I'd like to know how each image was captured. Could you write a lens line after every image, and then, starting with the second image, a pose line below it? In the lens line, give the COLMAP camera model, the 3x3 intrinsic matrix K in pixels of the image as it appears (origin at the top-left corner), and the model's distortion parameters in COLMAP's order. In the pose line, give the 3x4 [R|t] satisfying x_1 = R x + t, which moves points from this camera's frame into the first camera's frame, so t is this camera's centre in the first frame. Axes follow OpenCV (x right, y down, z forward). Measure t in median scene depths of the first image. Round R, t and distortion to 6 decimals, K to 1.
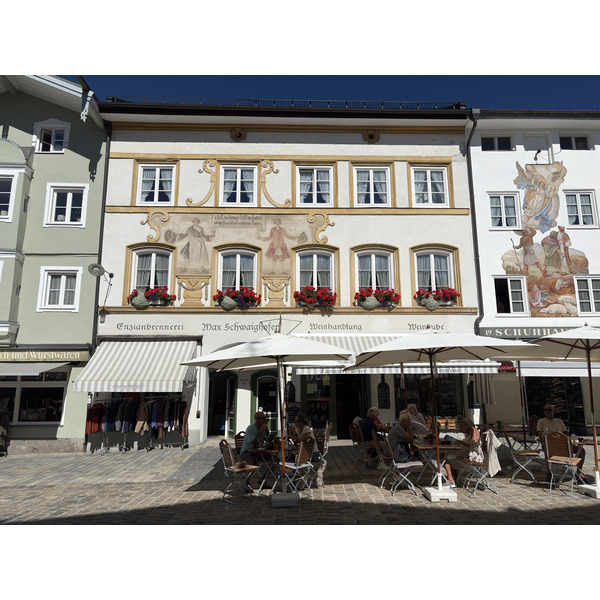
lens RADIAL K [[453.9, 0, 300.0], [0, 453.9, 300.0], [0, 0, 1]] dist [0.030785, -0.005329]
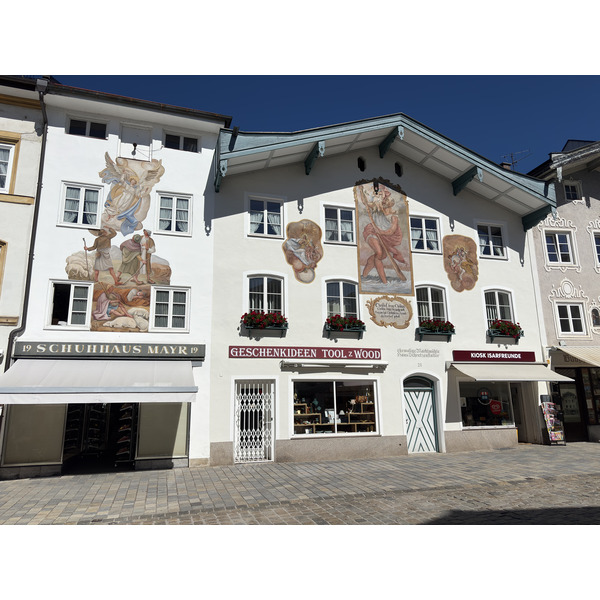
lens RADIAL K [[453.9, 0, 300.0], [0, 453.9, 300.0], [0, 0, 1]] dist [0.030785, -0.005329]
pose [[0.958799, 0.054695, 0.278770, 0.617179], [-0.044132, 0.998055, -0.044033, 0.000215], [-0.280636, 0.029916, 0.959348, 0.073680]]
